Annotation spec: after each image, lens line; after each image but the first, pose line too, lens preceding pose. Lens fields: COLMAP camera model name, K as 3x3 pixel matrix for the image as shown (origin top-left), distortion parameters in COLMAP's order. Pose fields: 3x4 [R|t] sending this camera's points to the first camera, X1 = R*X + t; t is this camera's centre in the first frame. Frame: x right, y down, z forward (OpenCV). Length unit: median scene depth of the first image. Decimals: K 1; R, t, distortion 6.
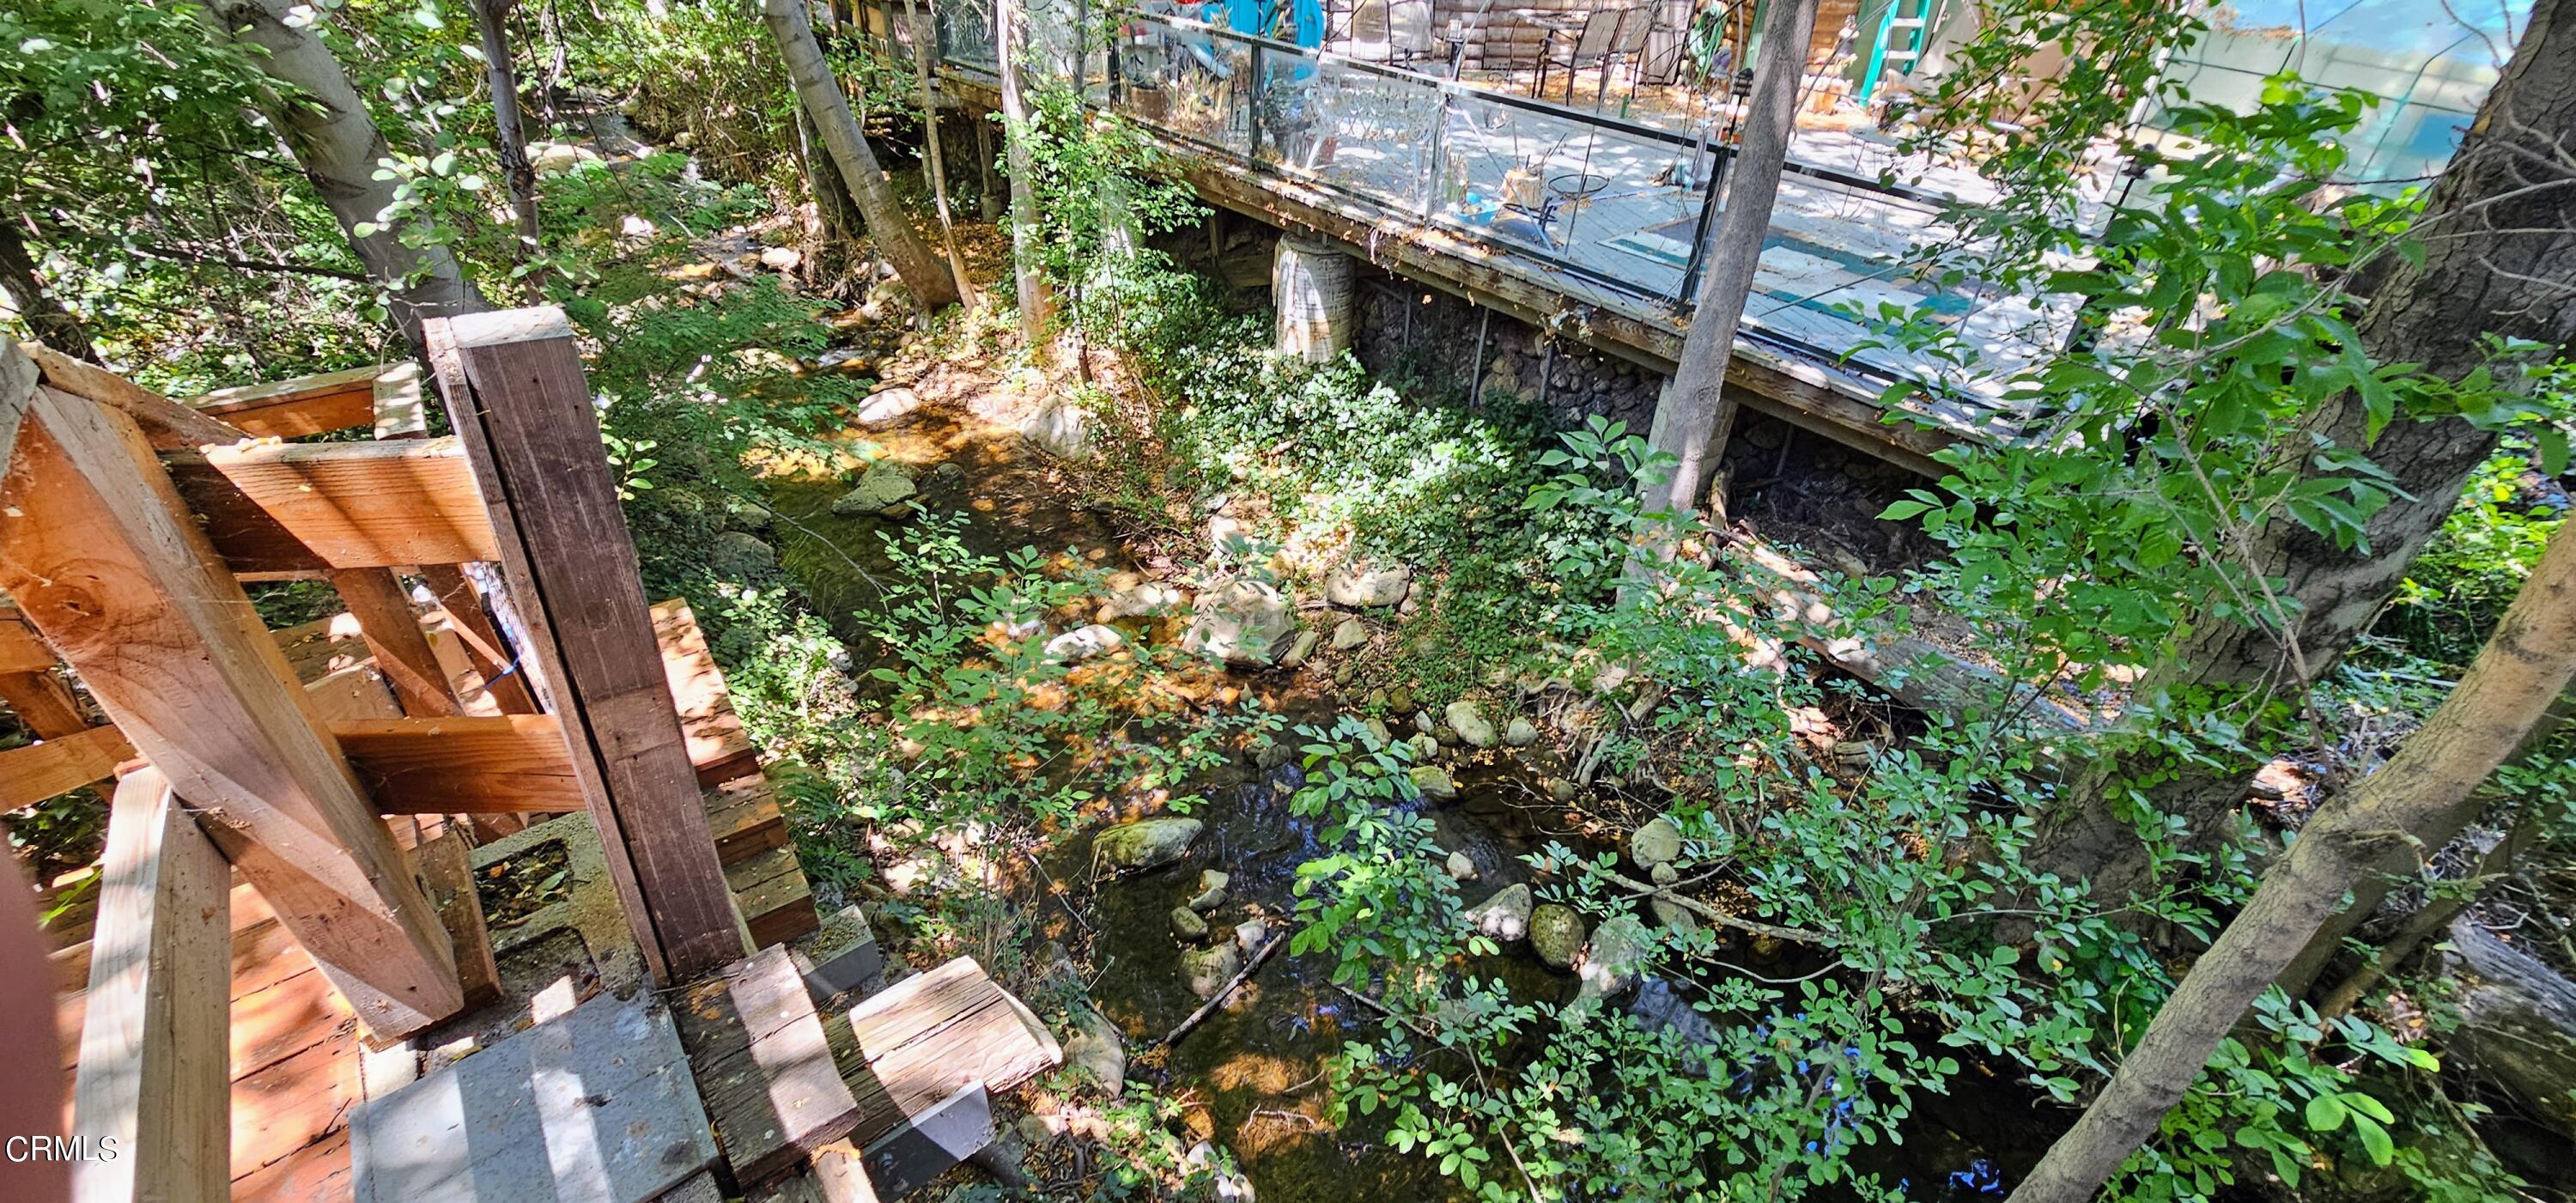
lens RADIAL K [[1062.4, 0, 1285.9], [0, 1062.4, 602.6], [0, 0, 1]] dist [-0.010630, 0.000429]
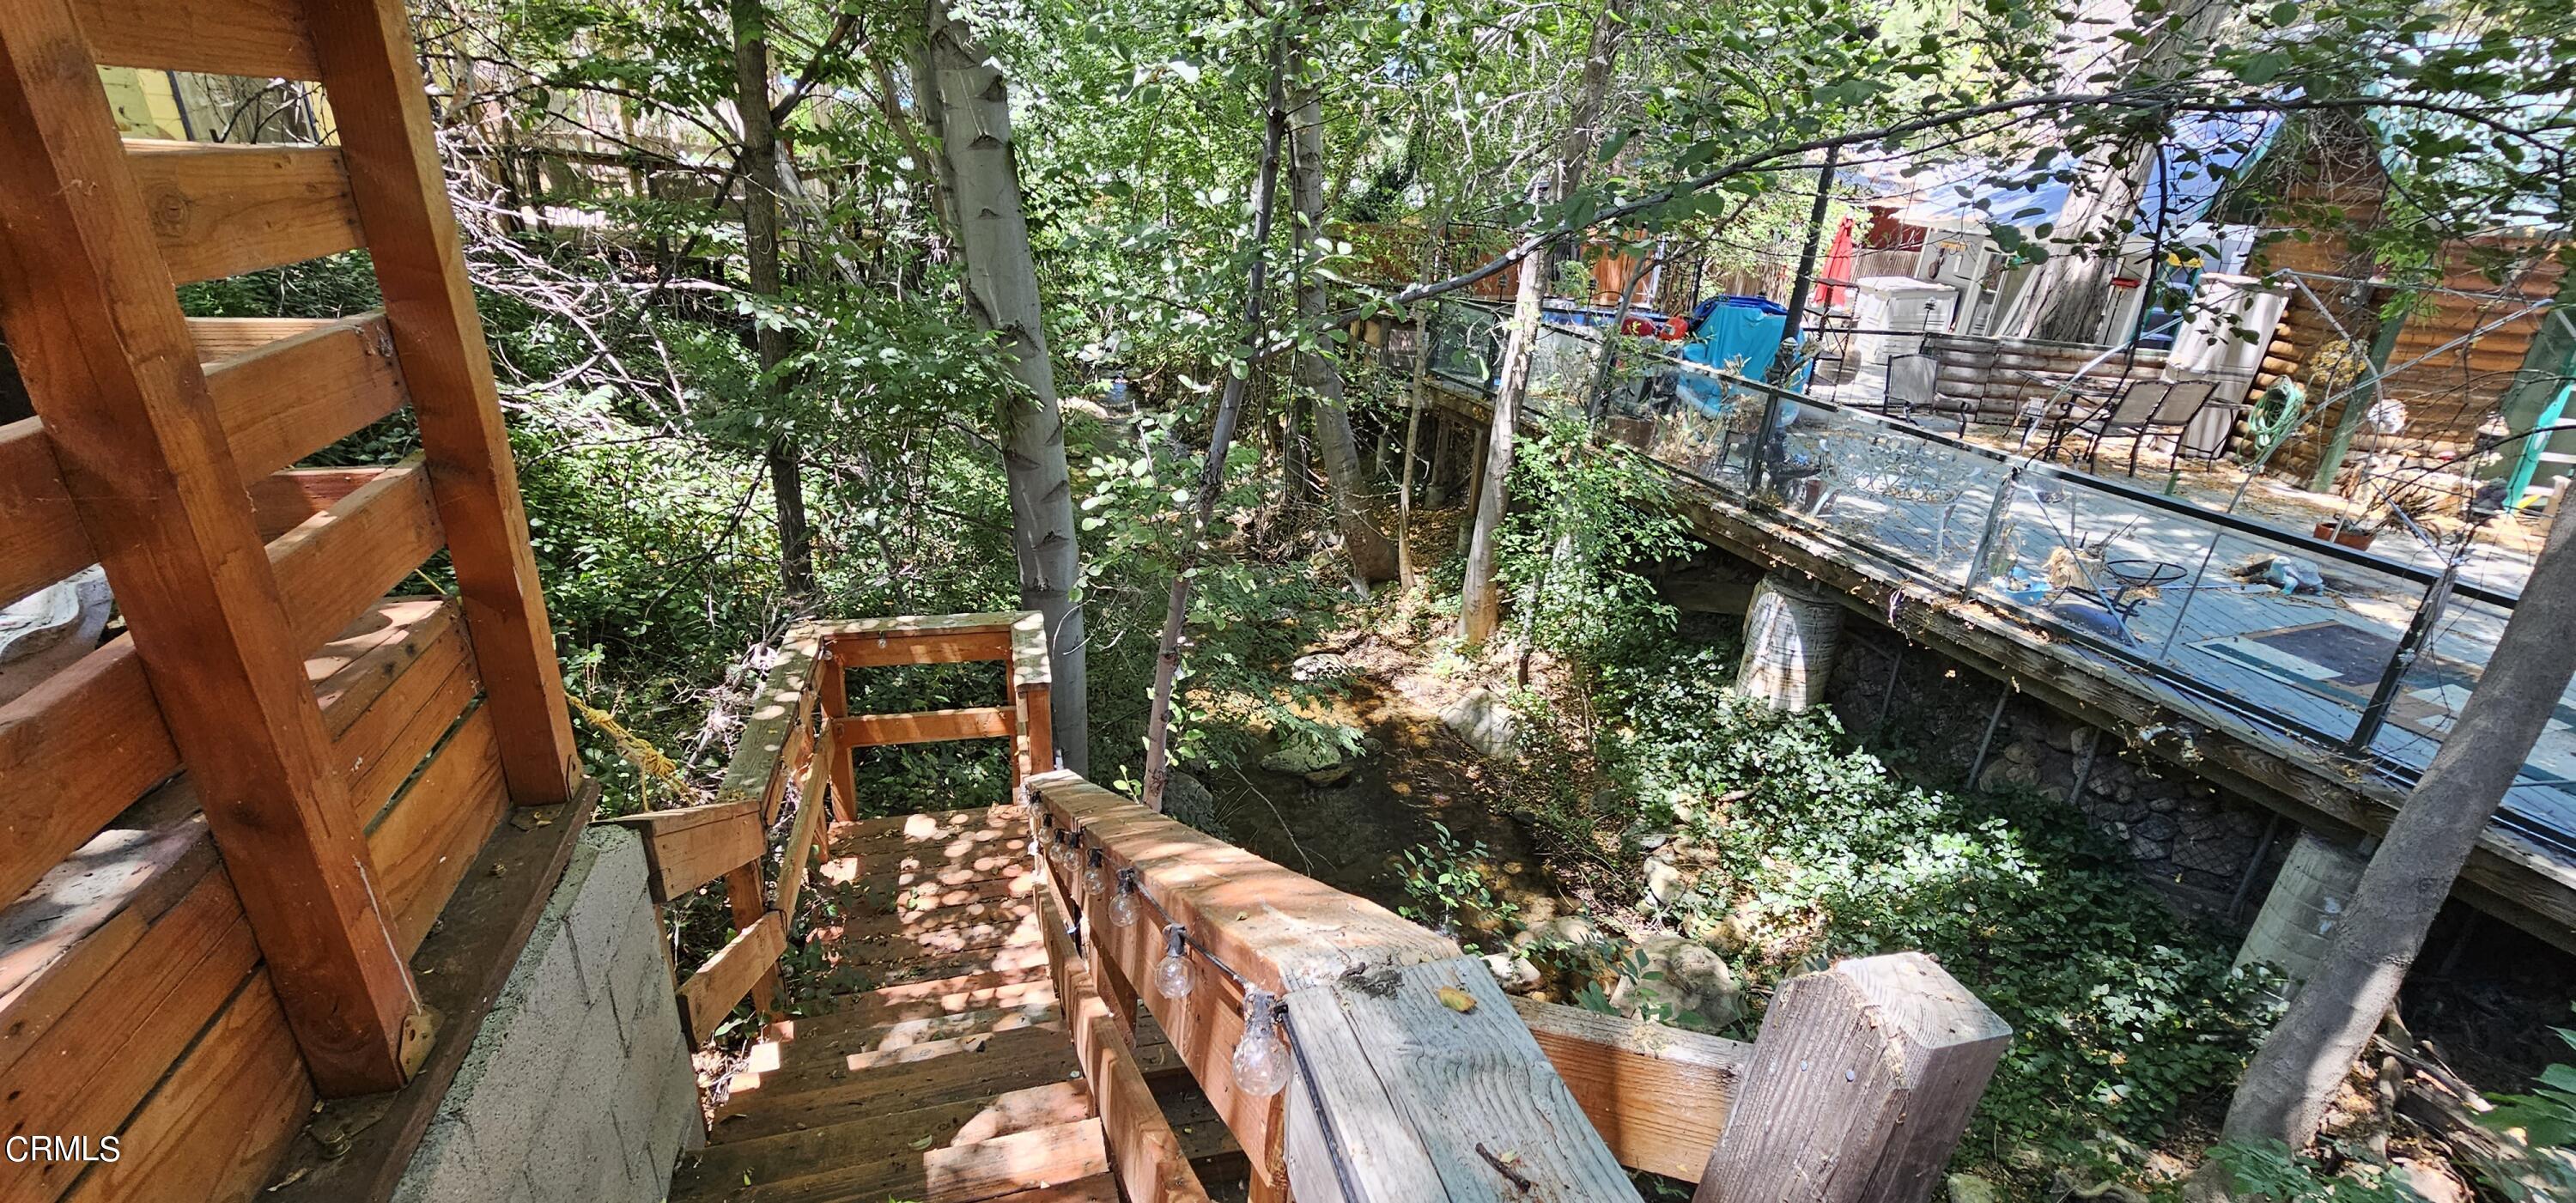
lens RADIAL K [[1062.4, 0, 1283.6], [0, 1062.4, 602.5], [0, 0, 1]] dist [-0.010630, 0.000429]
pose [[0.933699, 0.150662, -0.324819, -0.100089], [-0.225963, 0.951642, -0.208133, -0.028182], [0.277754, 0.267730, 0.922591, 0.007551]]
